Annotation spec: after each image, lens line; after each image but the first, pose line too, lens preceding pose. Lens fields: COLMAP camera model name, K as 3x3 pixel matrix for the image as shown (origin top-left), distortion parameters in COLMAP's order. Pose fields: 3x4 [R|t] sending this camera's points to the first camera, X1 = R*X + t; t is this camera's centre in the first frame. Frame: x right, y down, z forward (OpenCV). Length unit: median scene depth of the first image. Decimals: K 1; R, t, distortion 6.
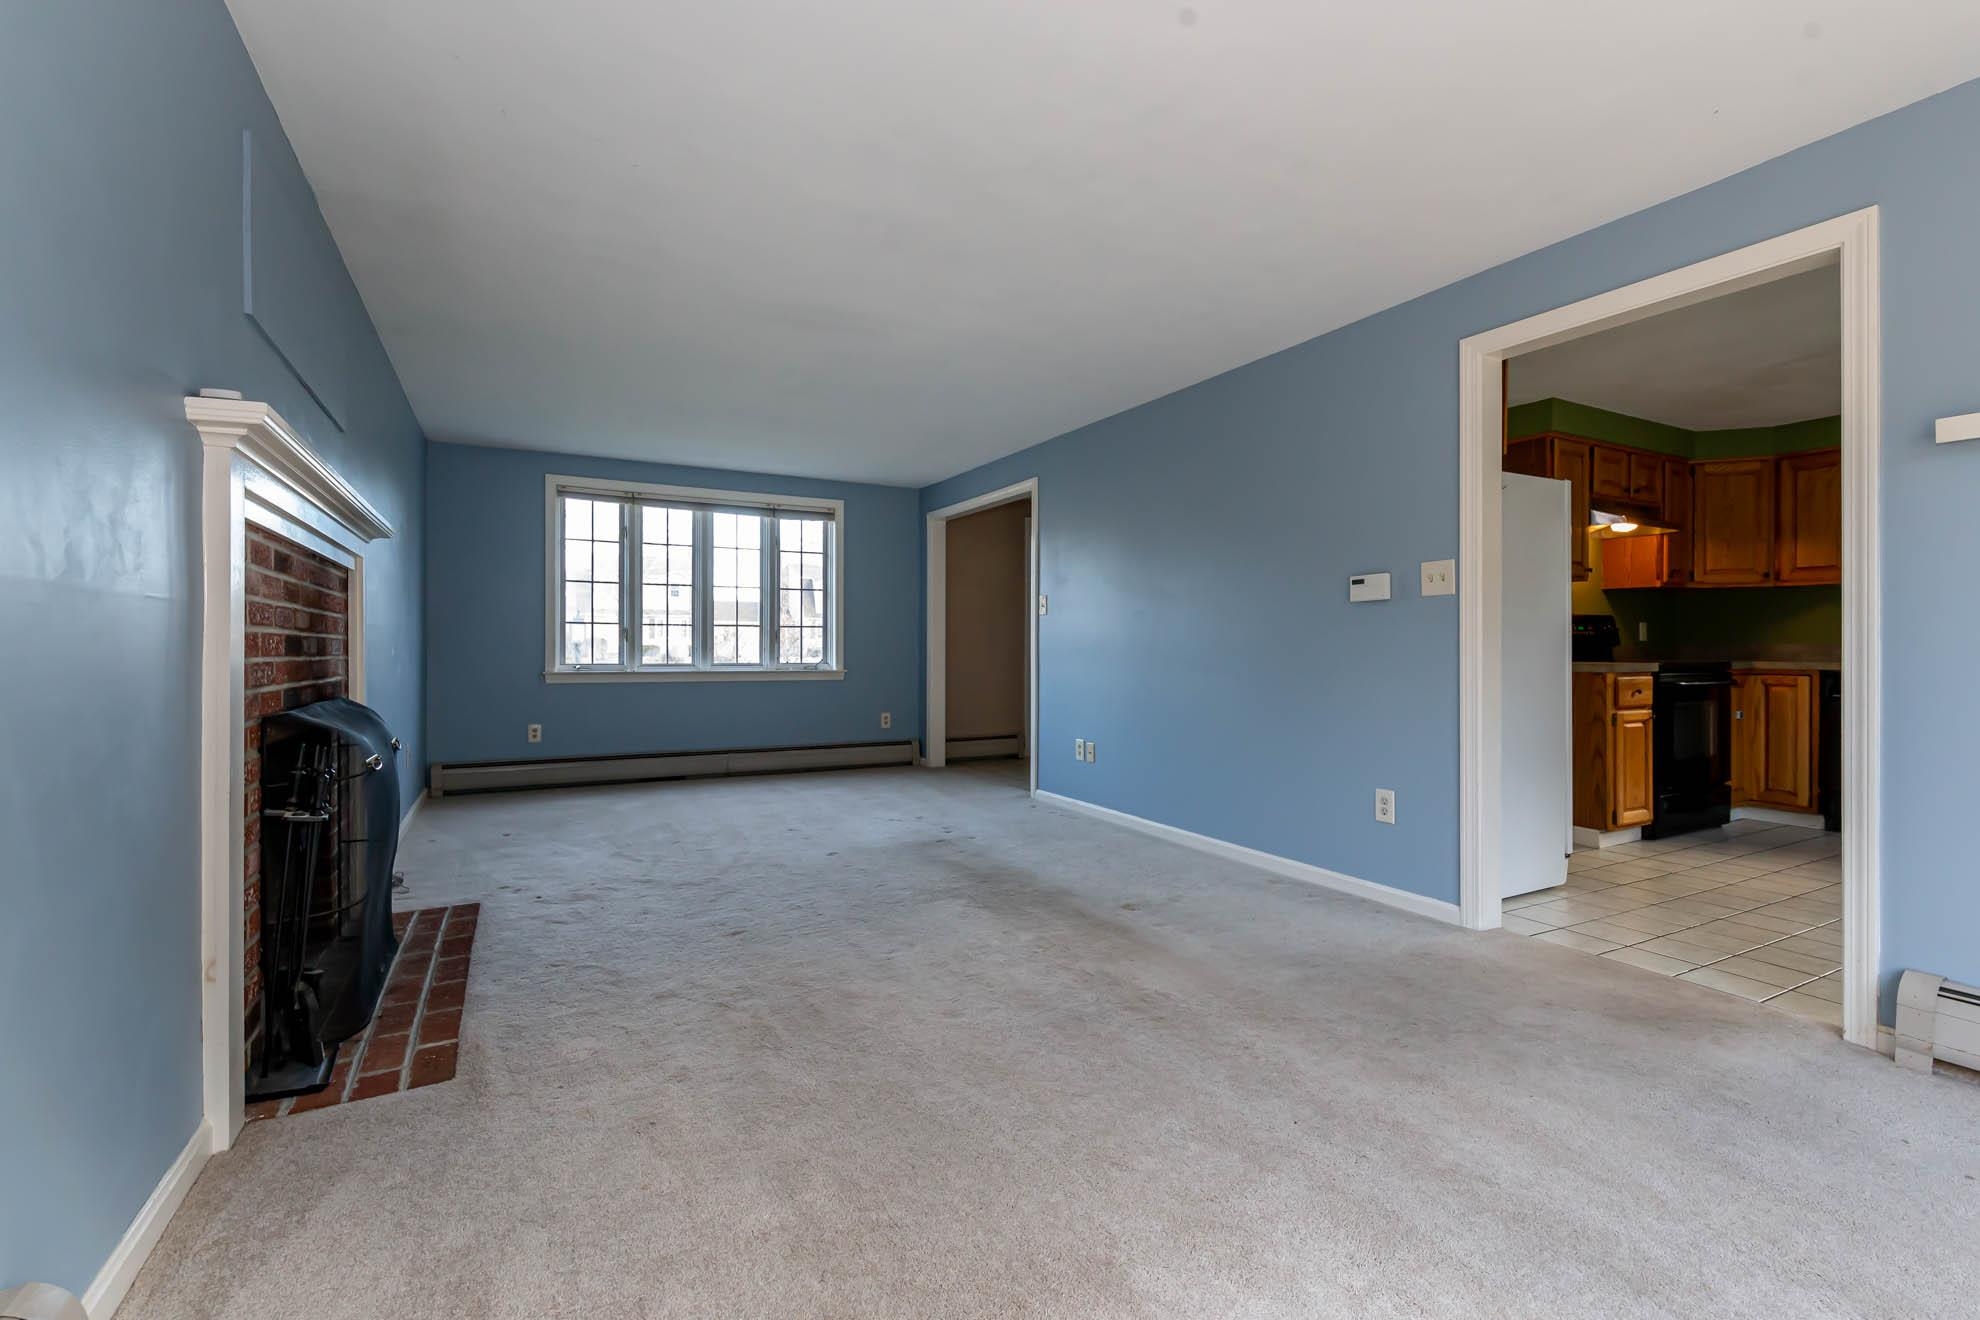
lens RADIAL K [[861.5, 0, 984.7], [0, 861.5, 648.0], [0, 0, 1]] dist [0.004684, -0.001481]
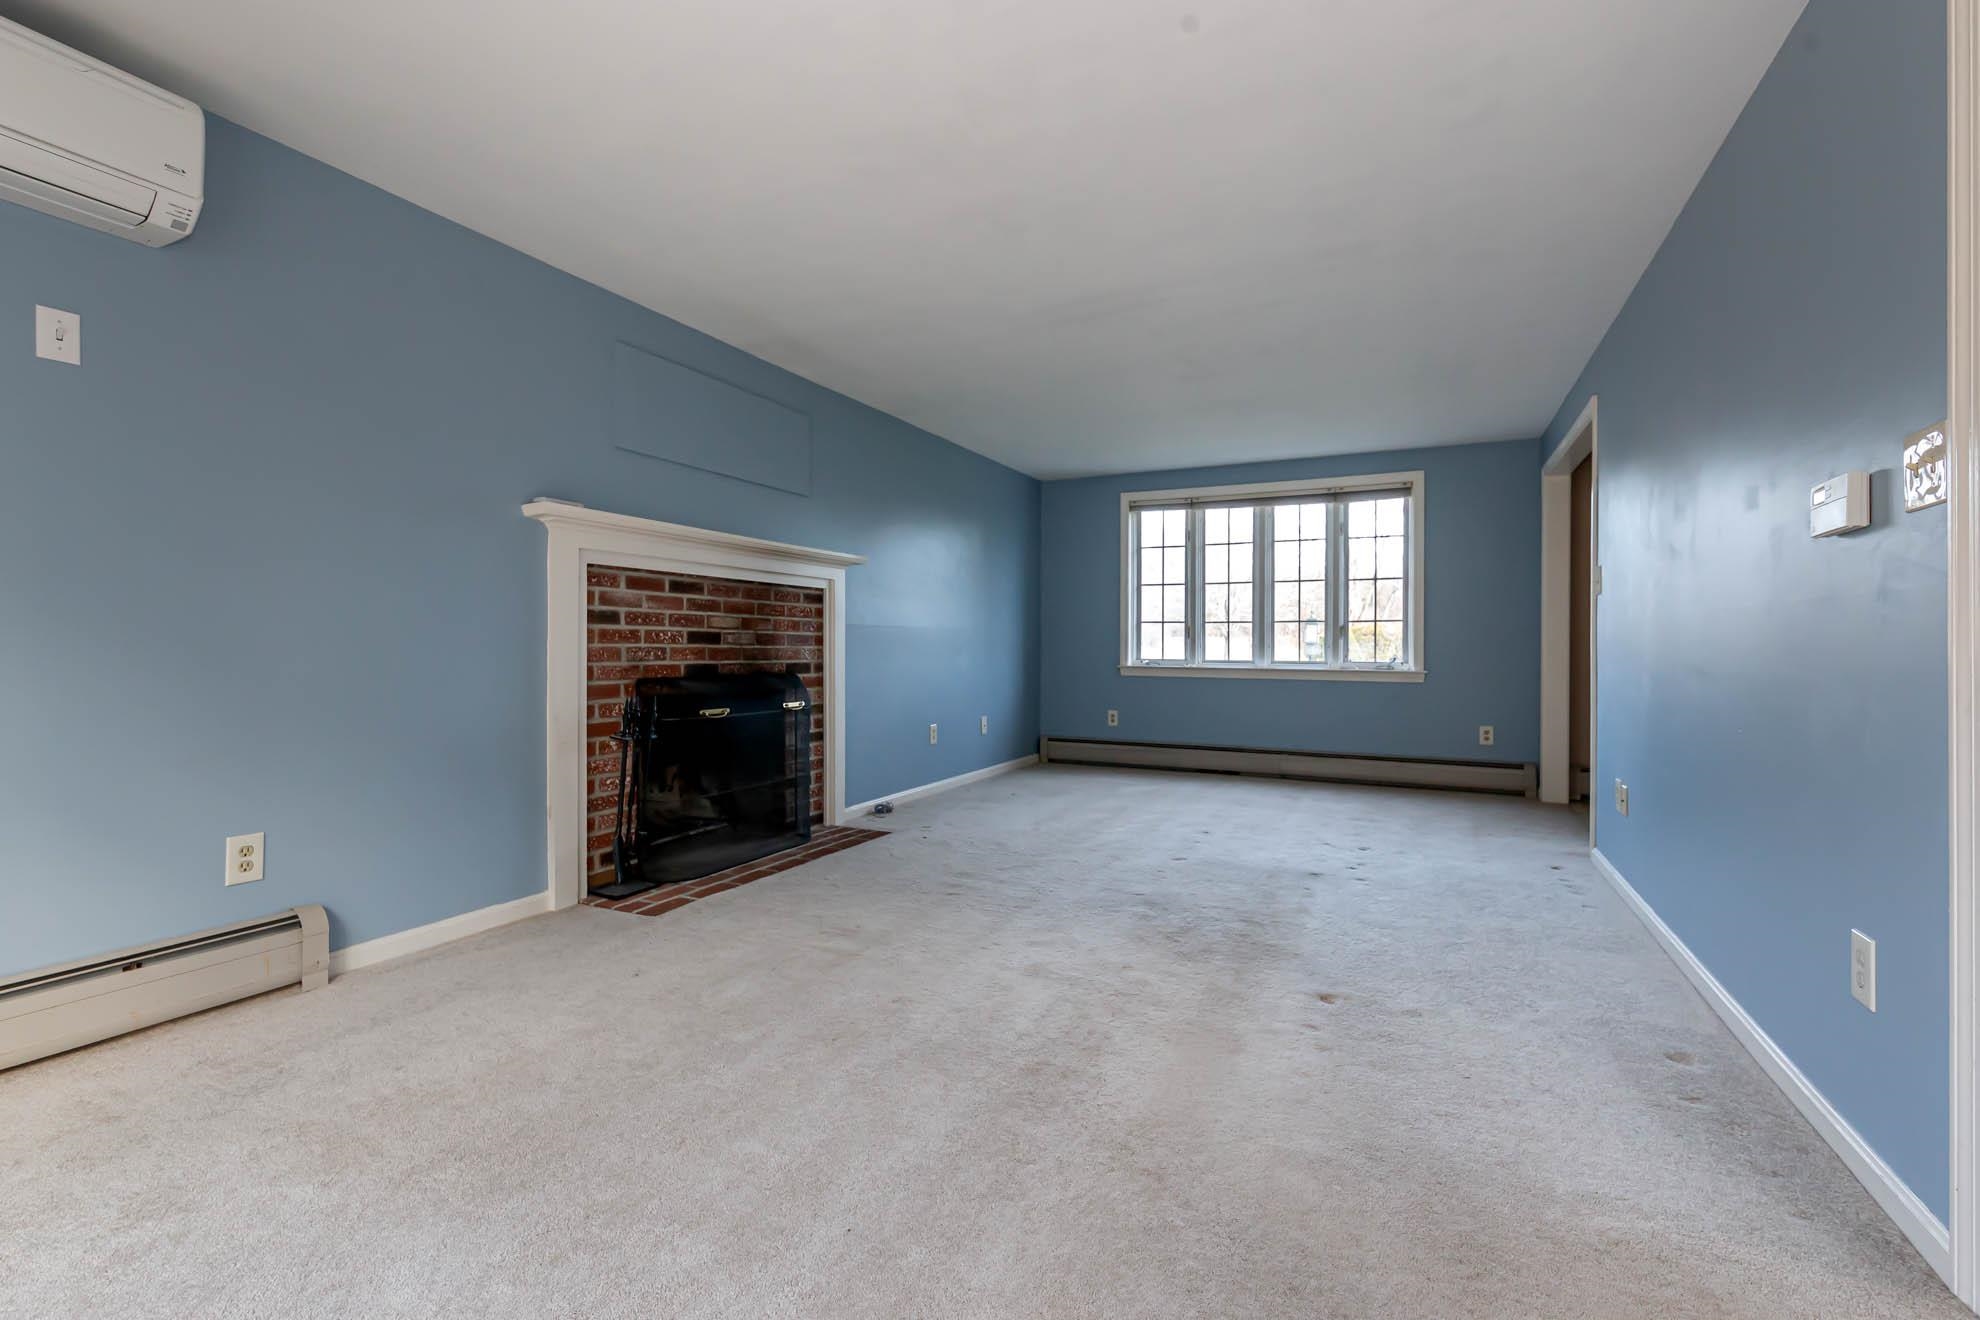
lens RADIAL K [[861.5, 0, 1002.0], [0, 861.5, 663.2], [0, 0, 1]] dist [0.004684, -0.001481]
pose [[0.586653, 0.017355, -0.809652, 0.316088], [-0.004315, 0.999823, 0.018305, 0.004256], [0.809827, -0.007245, 0.586624, 0.190877]]
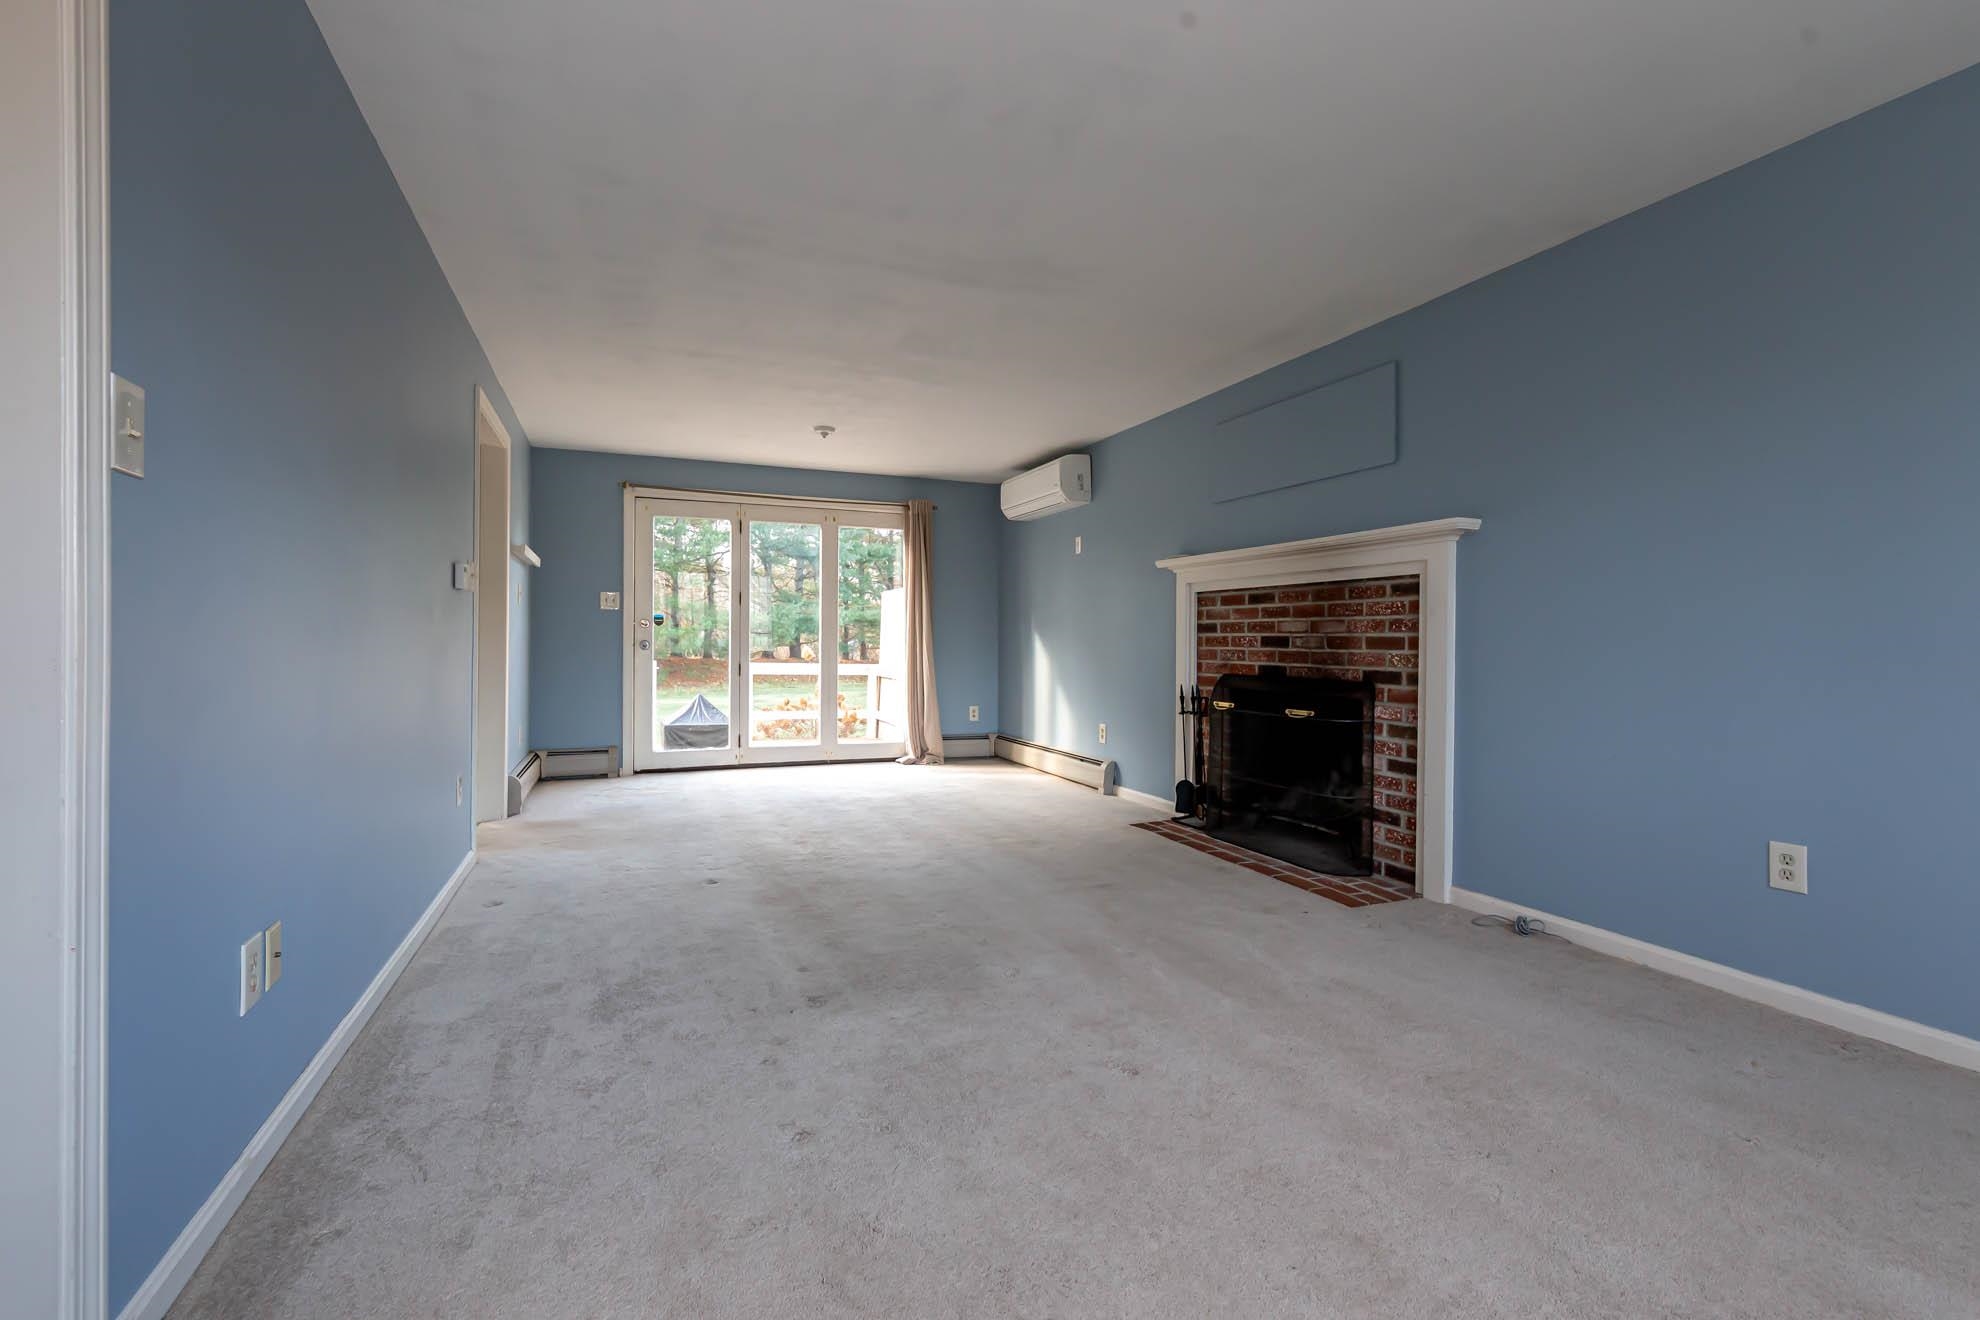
lens RADIAL K [[861.5, 0, 989.2], [0, 861.5, 644.0], [0, 0, 1]] dist [0.004684, -0.001481]
pose [[-0.994293, -0.005523, 0.106536, -0.072162], [-0.005214, 0.999981, 0.003182, -0.000033], [-0.106552, 0.002608, -0.994304, 0.919404]]
